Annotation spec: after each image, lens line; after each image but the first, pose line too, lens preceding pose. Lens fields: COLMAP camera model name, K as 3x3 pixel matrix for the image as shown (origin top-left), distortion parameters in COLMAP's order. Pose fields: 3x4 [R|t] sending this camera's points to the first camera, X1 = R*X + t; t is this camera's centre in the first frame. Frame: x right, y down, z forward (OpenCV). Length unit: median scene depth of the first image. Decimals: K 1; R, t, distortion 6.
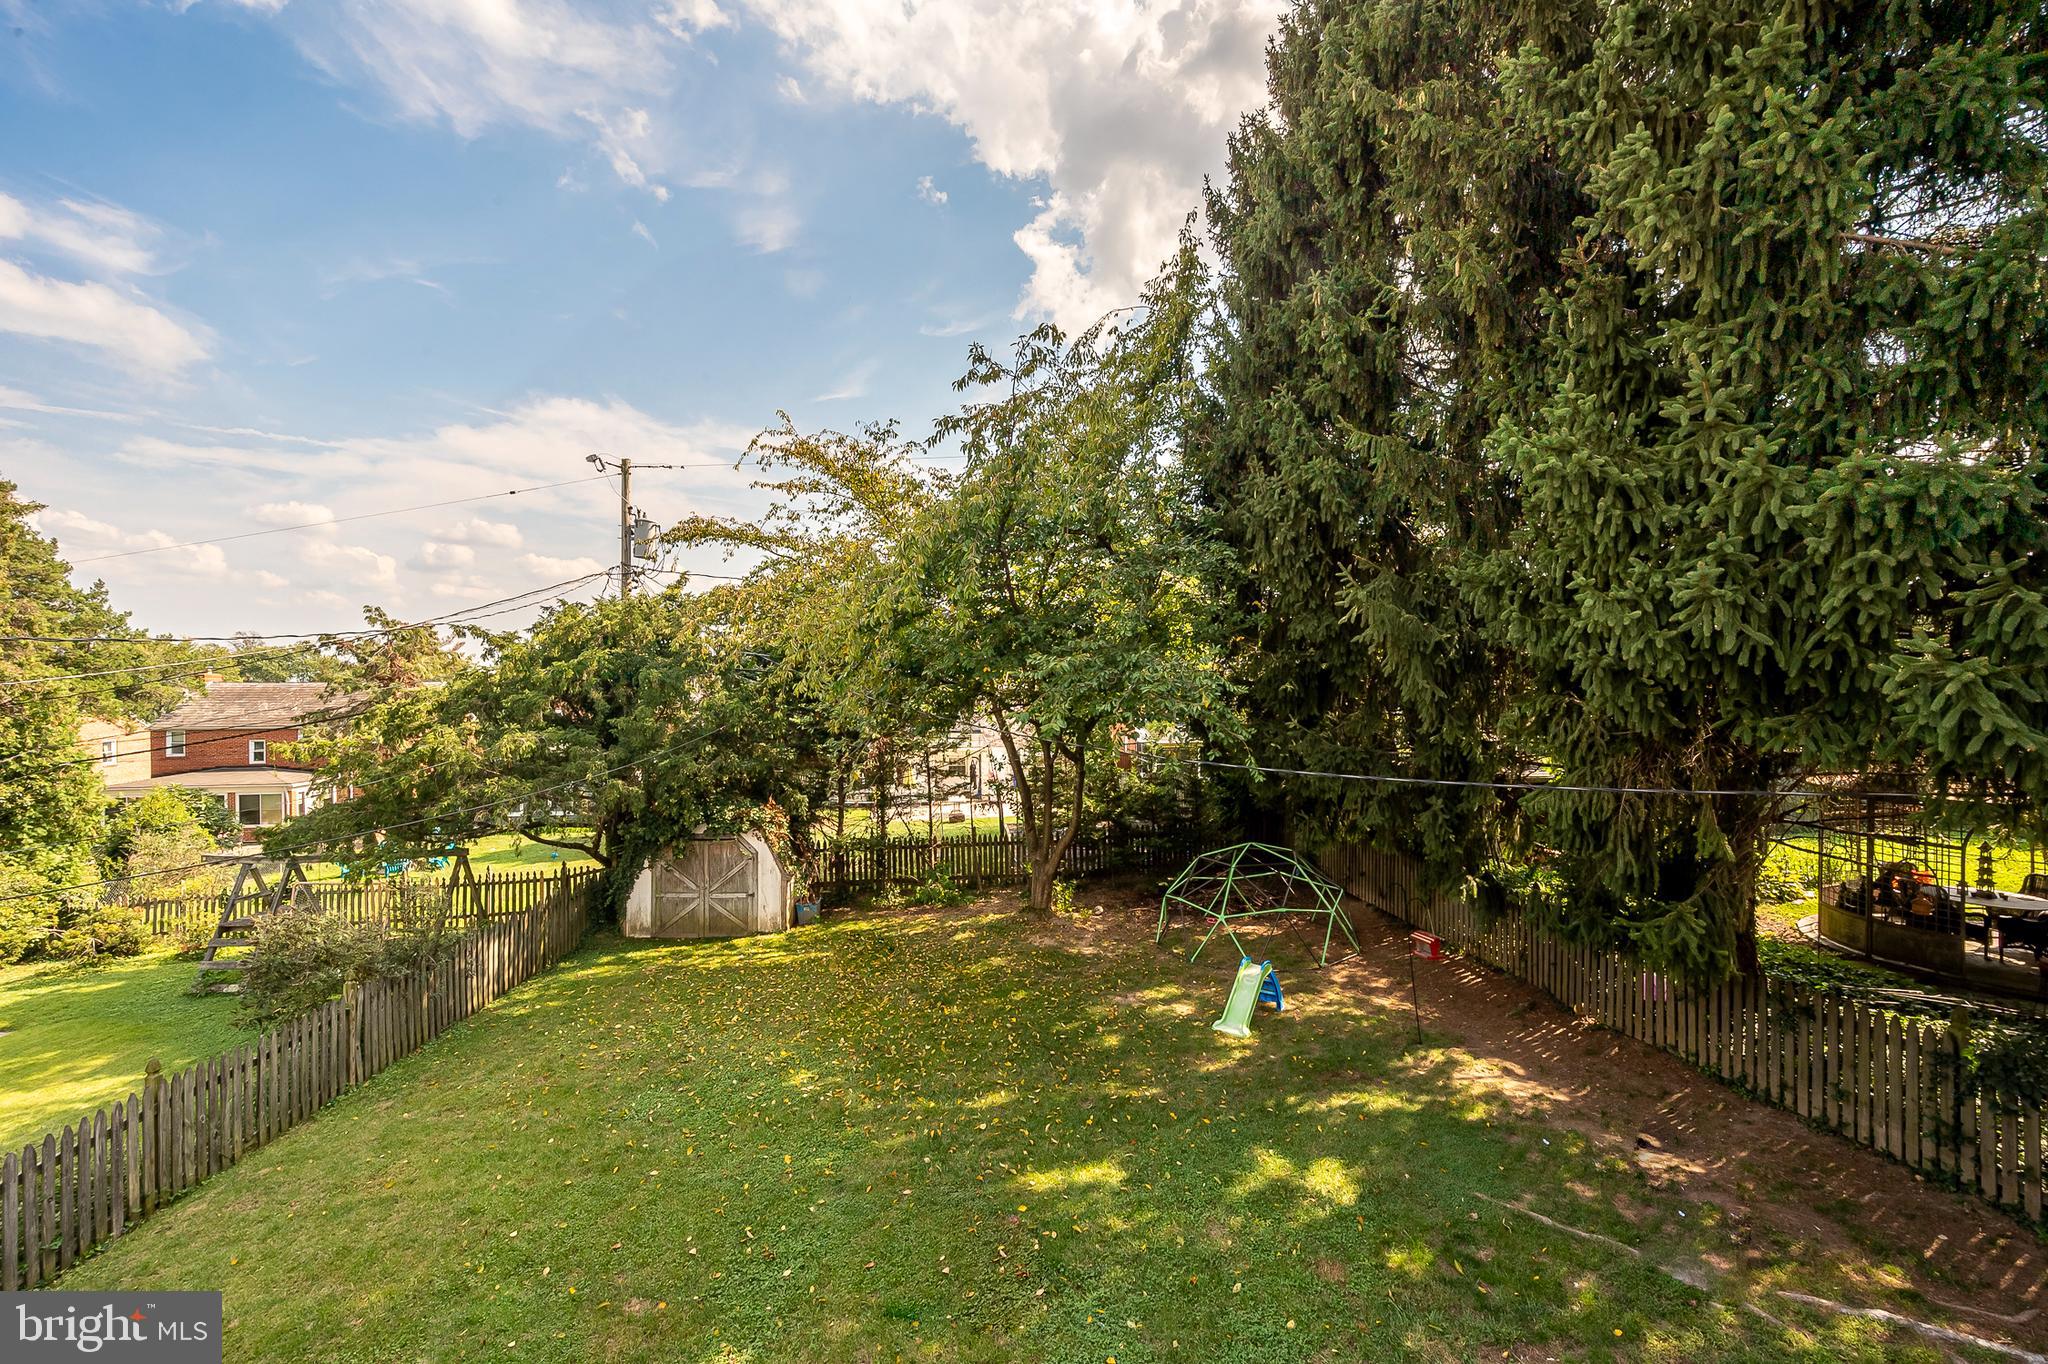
lens RADIAL K [[793.9, 0, 1019.8], [0, 793.9, 692.2], [0, 0, 1]] dist [-0.010184, -0.000425]
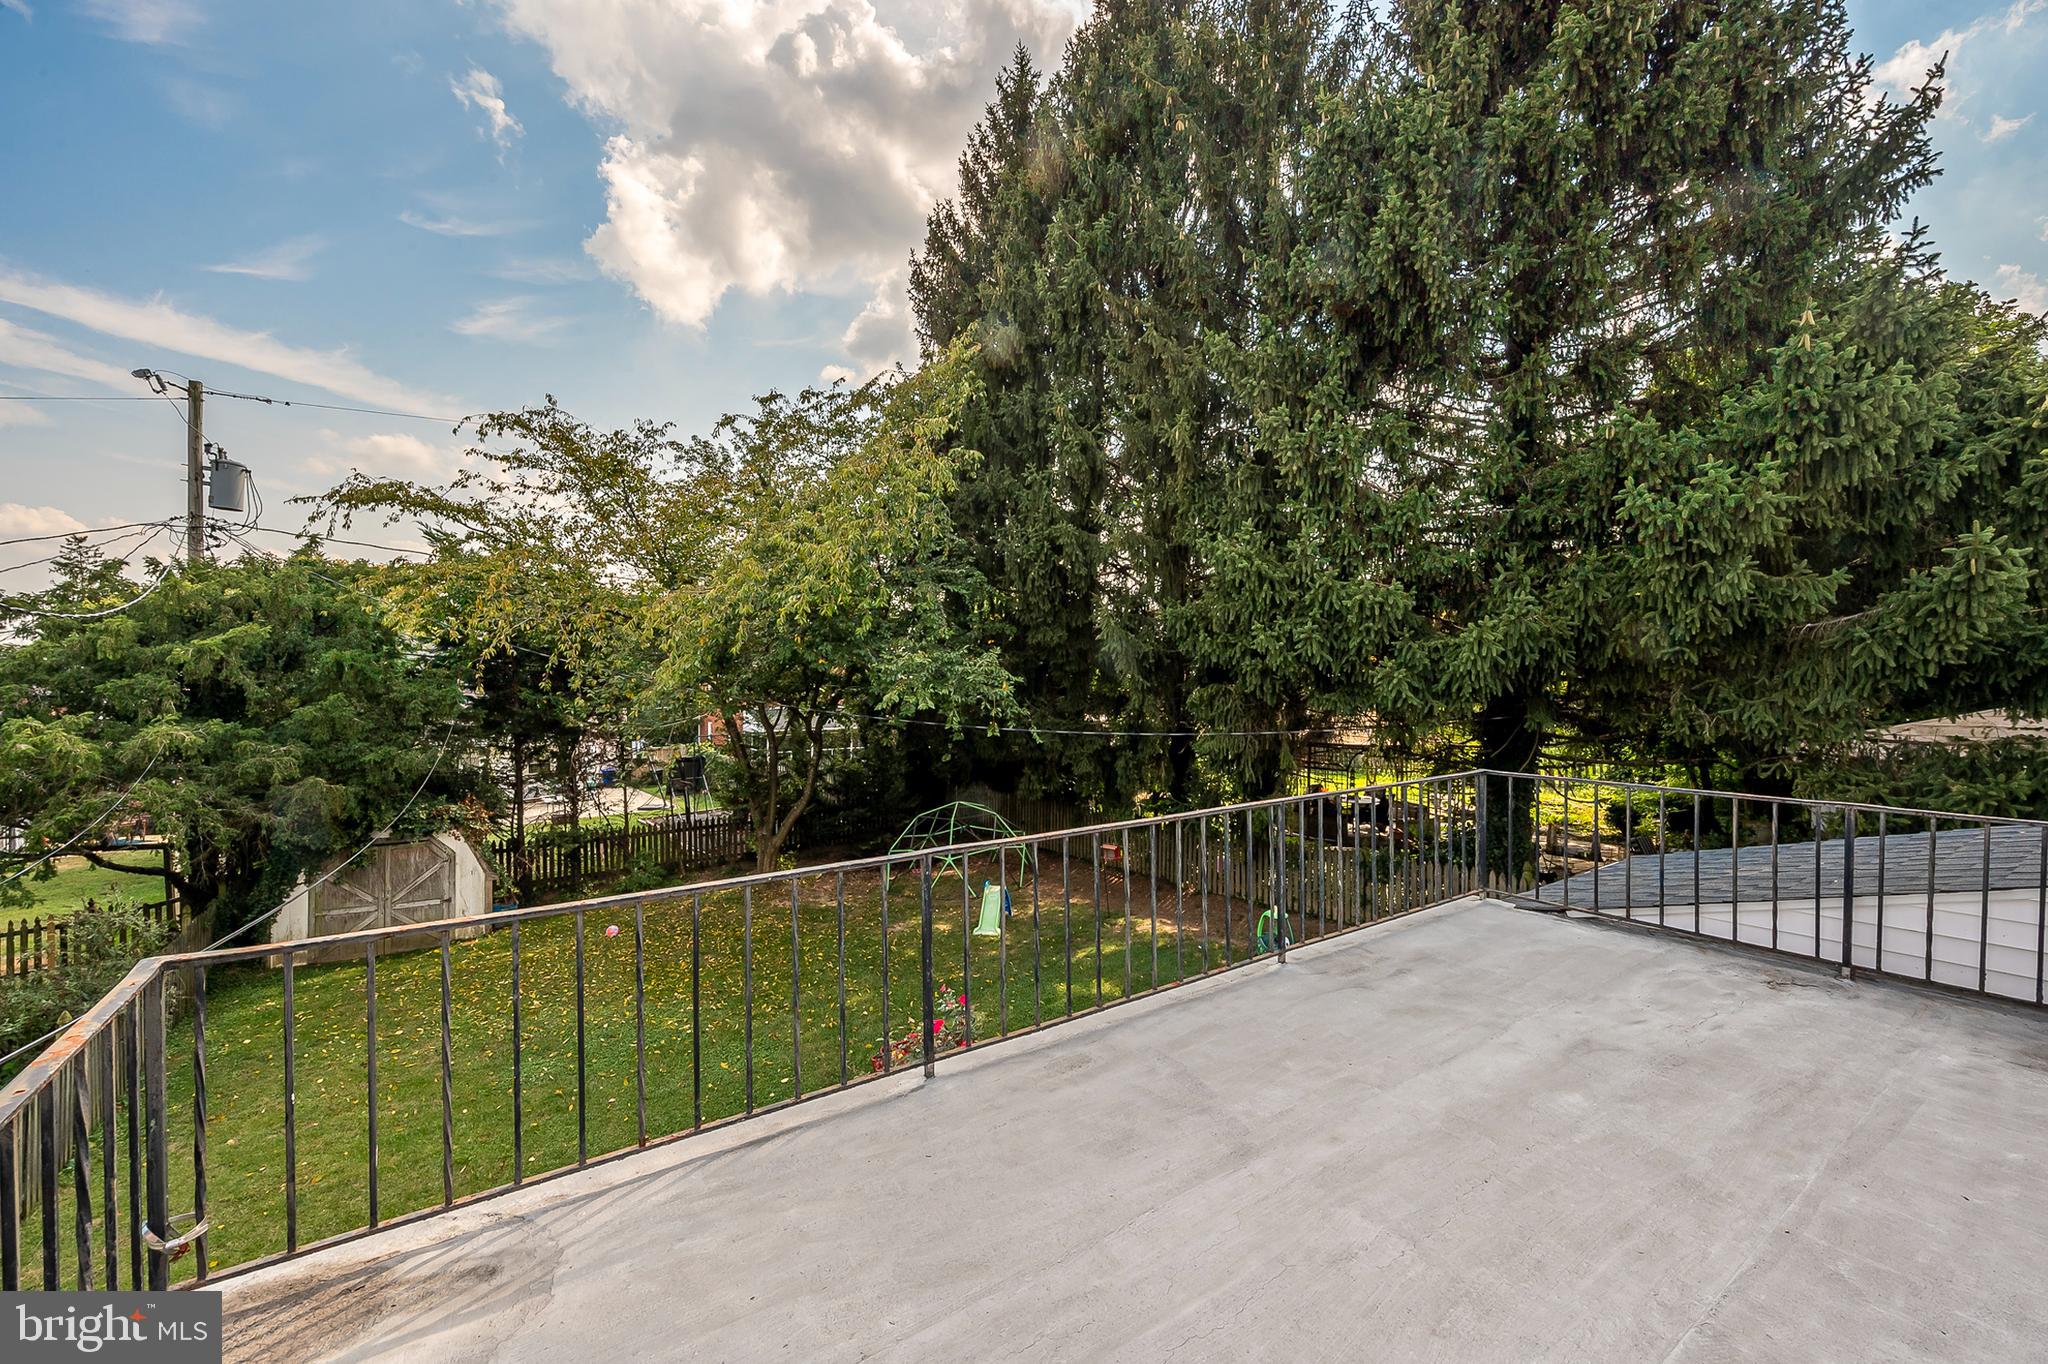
lens RADIAL K [[793.9, 0, 1028.5], [0, 793.9, 687.5], [0, 0, 1]] dist [-0.010184, -0.000425]
pose [[0.858548, 0.004351, 0.512715, -0.281070], [-0.006773, 0.999973, 0.002856, 0.004277], [-0.512688, -0.005925, 0.858554, -0.146539]]
